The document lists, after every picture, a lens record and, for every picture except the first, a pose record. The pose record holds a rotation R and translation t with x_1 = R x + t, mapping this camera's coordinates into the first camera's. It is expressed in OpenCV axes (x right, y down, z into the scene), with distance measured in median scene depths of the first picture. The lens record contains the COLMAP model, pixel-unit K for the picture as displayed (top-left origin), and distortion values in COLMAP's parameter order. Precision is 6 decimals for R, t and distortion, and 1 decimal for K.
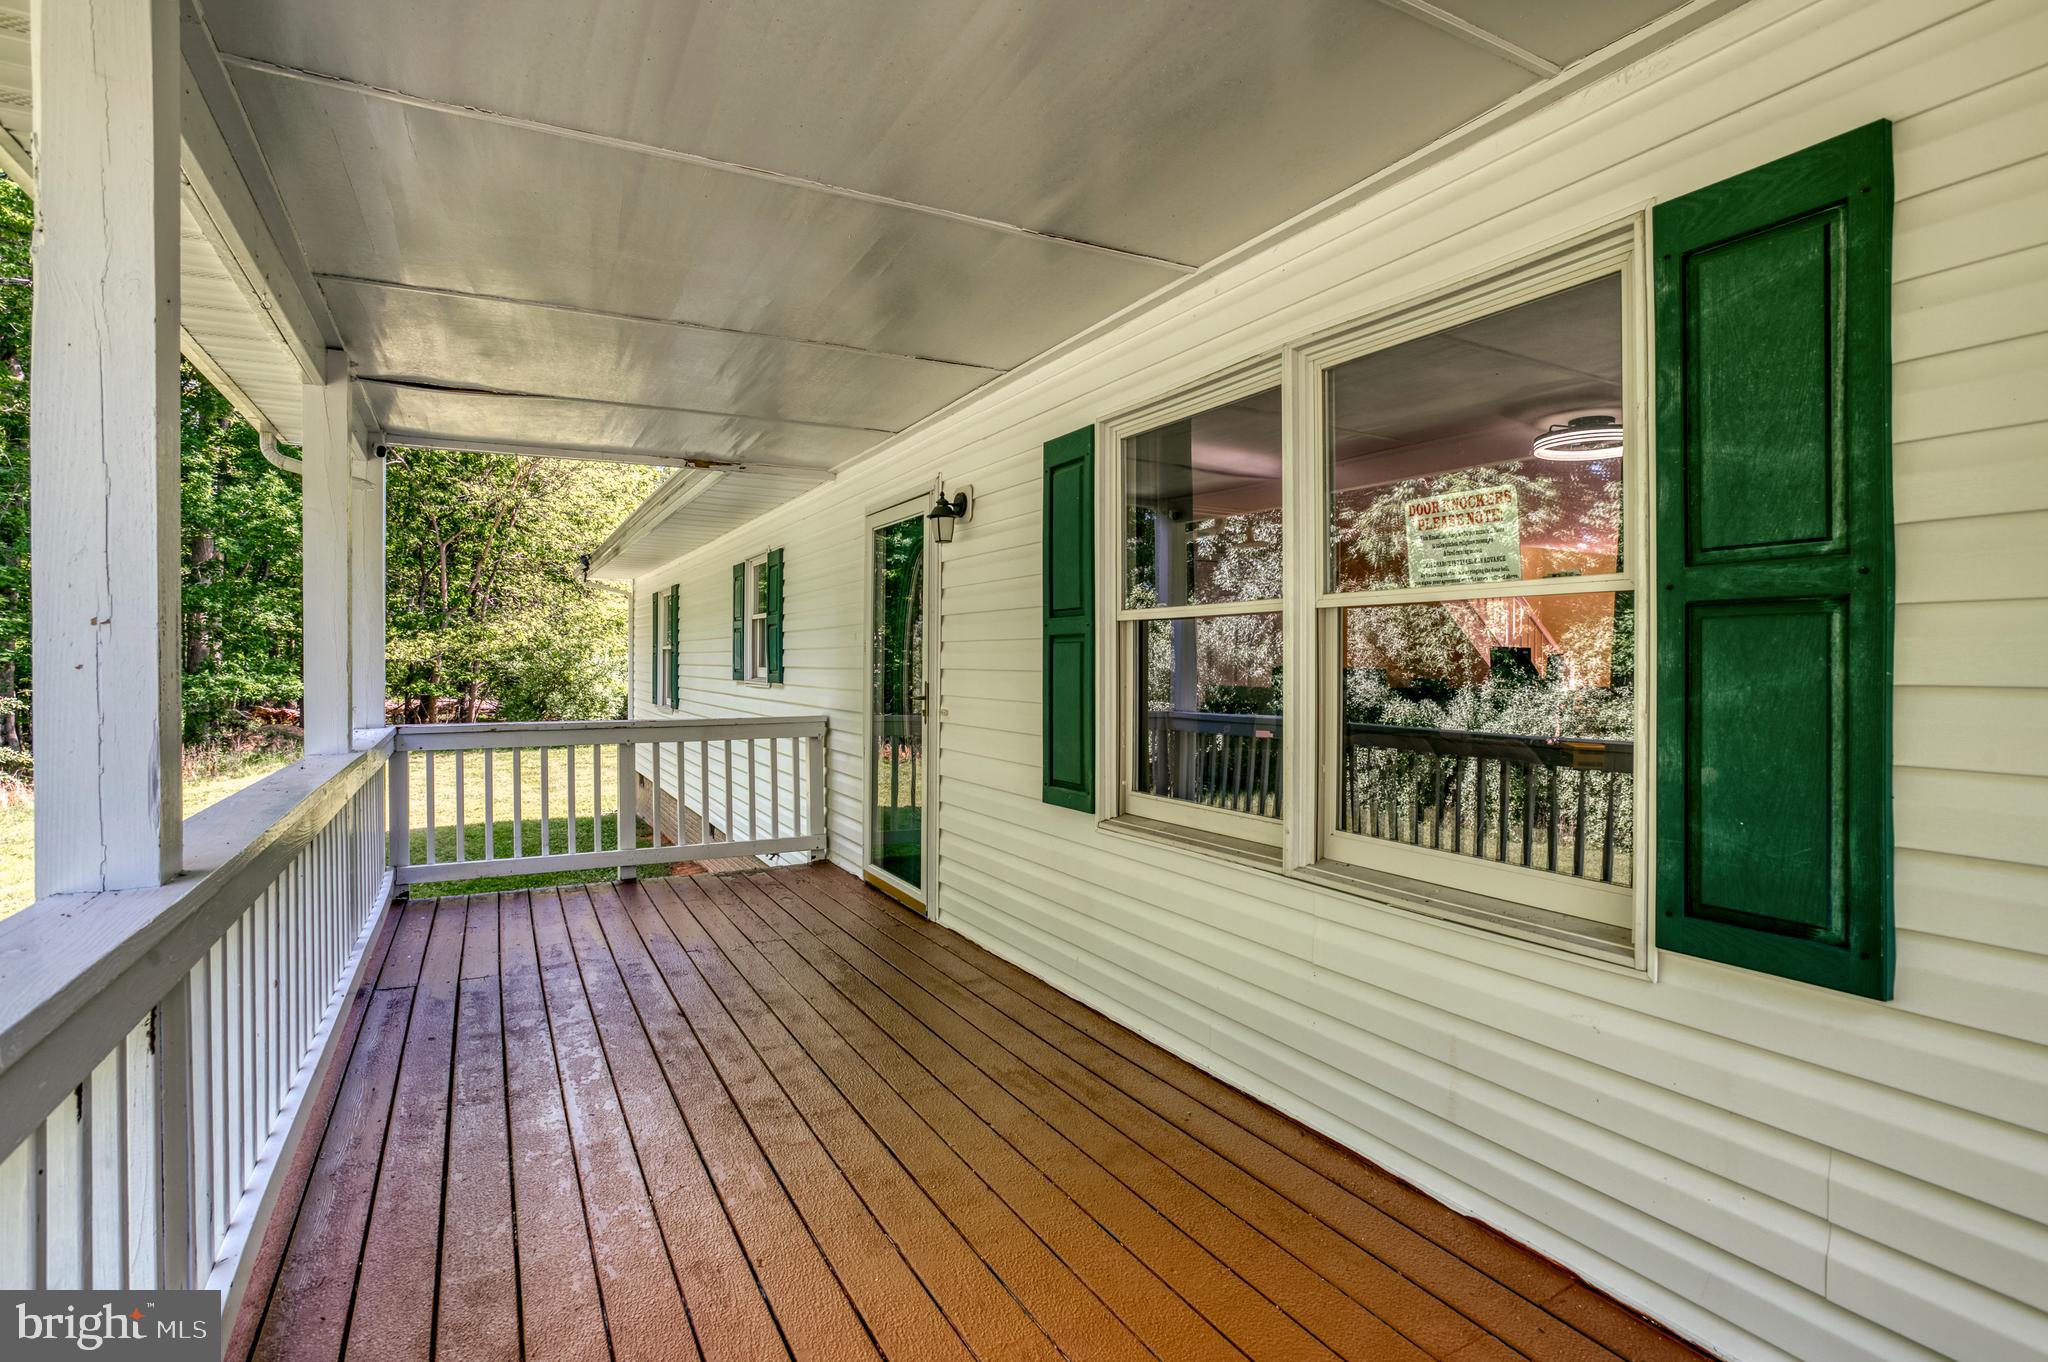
lens RADIAL K [[991.0, 0, 1024.0], [0, 991.0, 681.0], [0, 0, 1]] dist [-0.053326, 0.025784]
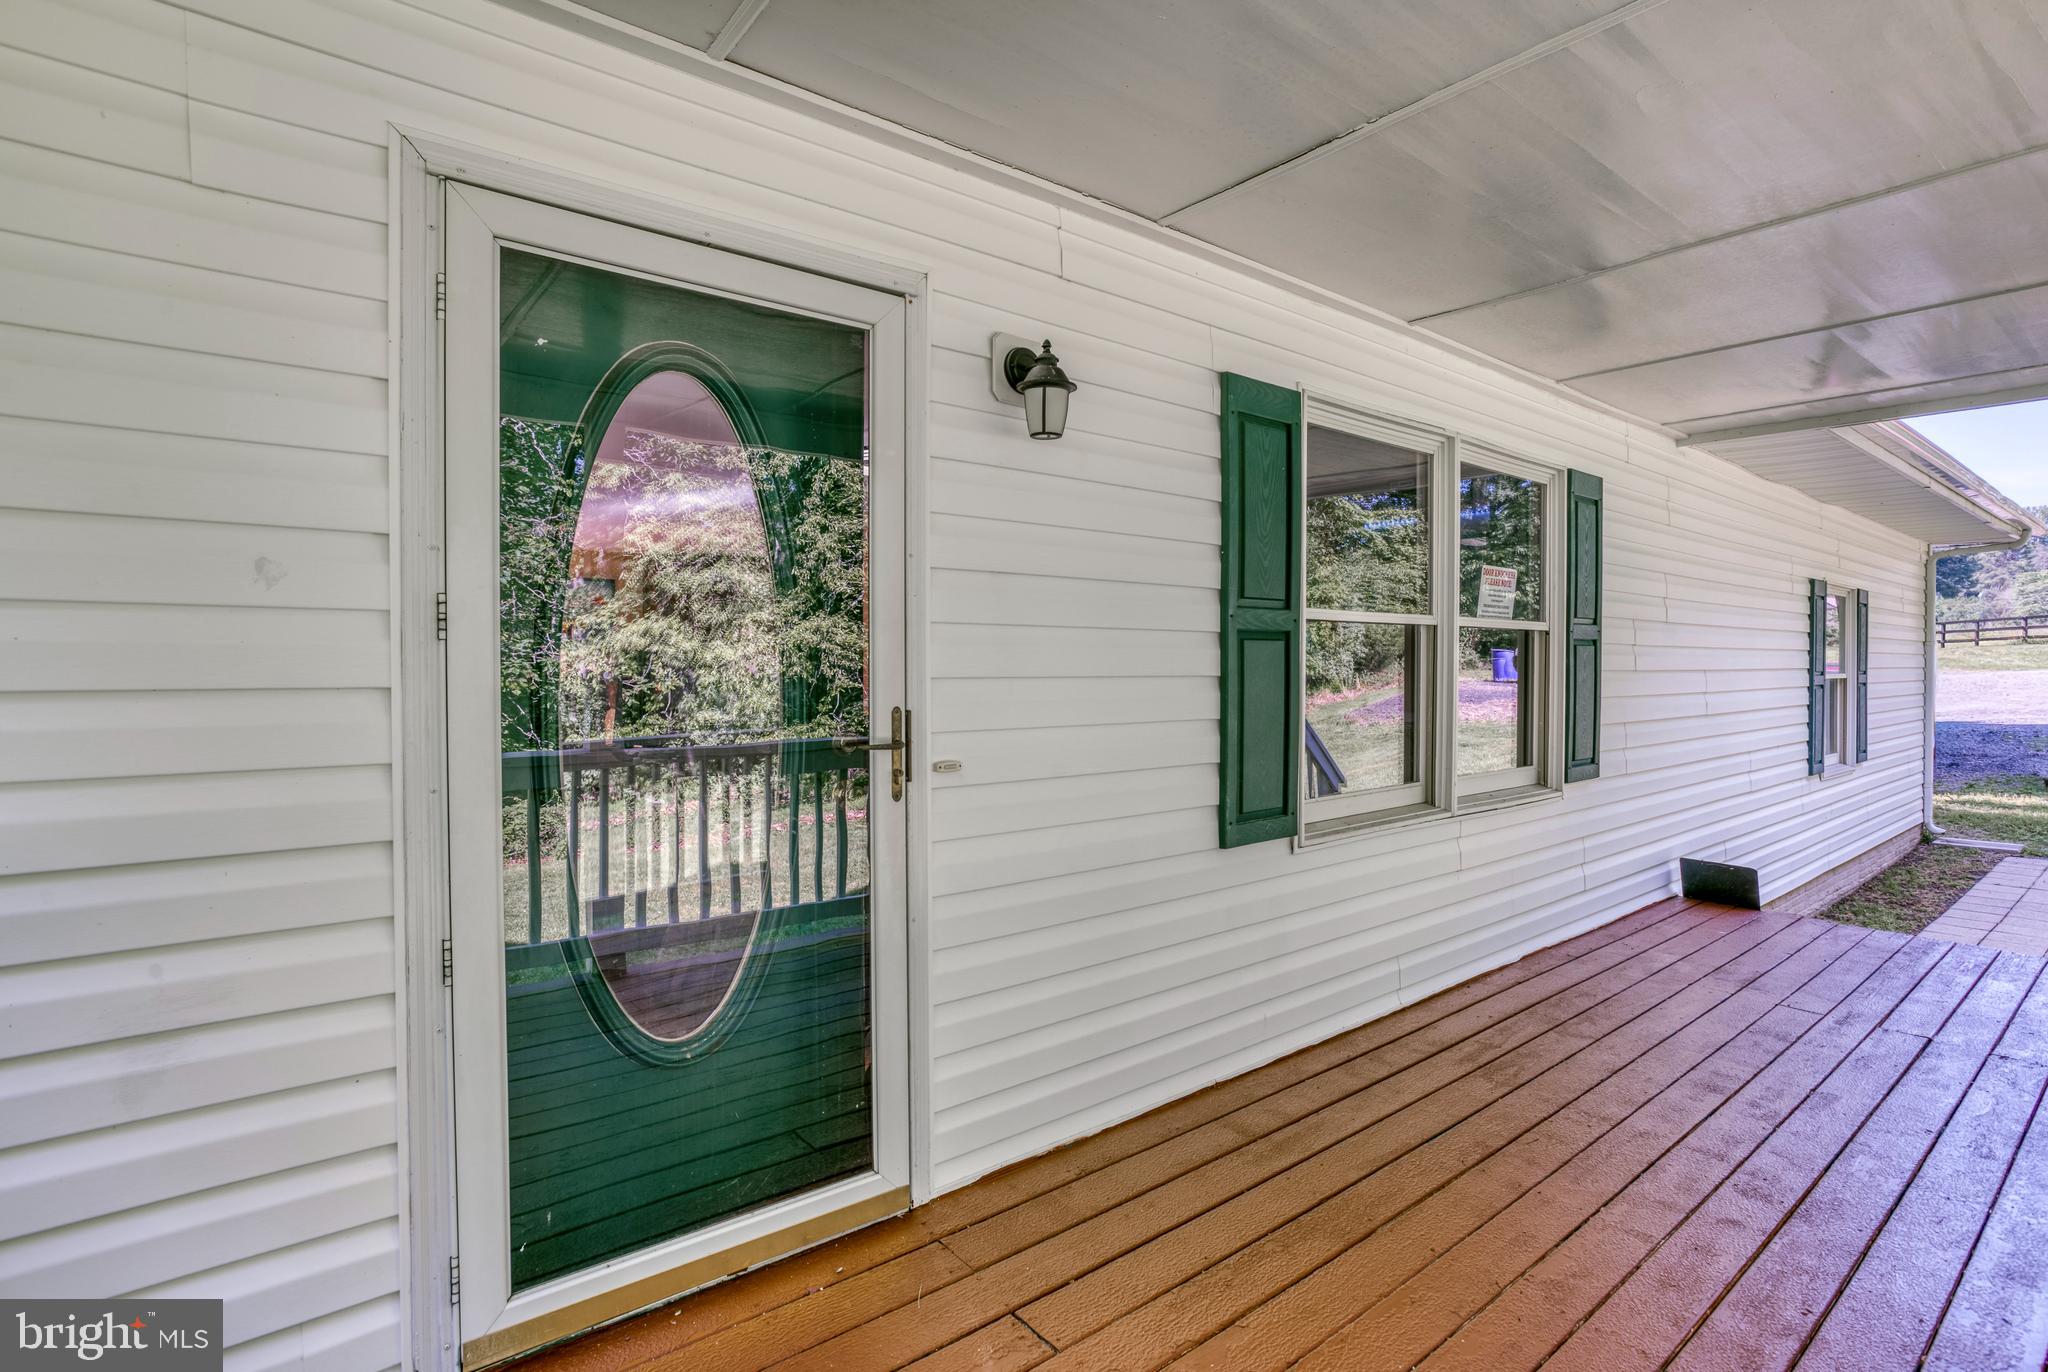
lens RADIAL K [[1019.4, 0, 1024.0], [0, 1019.4, 686.0], [0, 0, 1]] dist [-0.036407, 0.017392]
pose [[-0.184250, -0.024018, 0.982586, -0.916902], [0.015224, 0.999512, 0.027286, -0.031408], [-0.982761, 0.019986, -0.183794, 1.653141]]
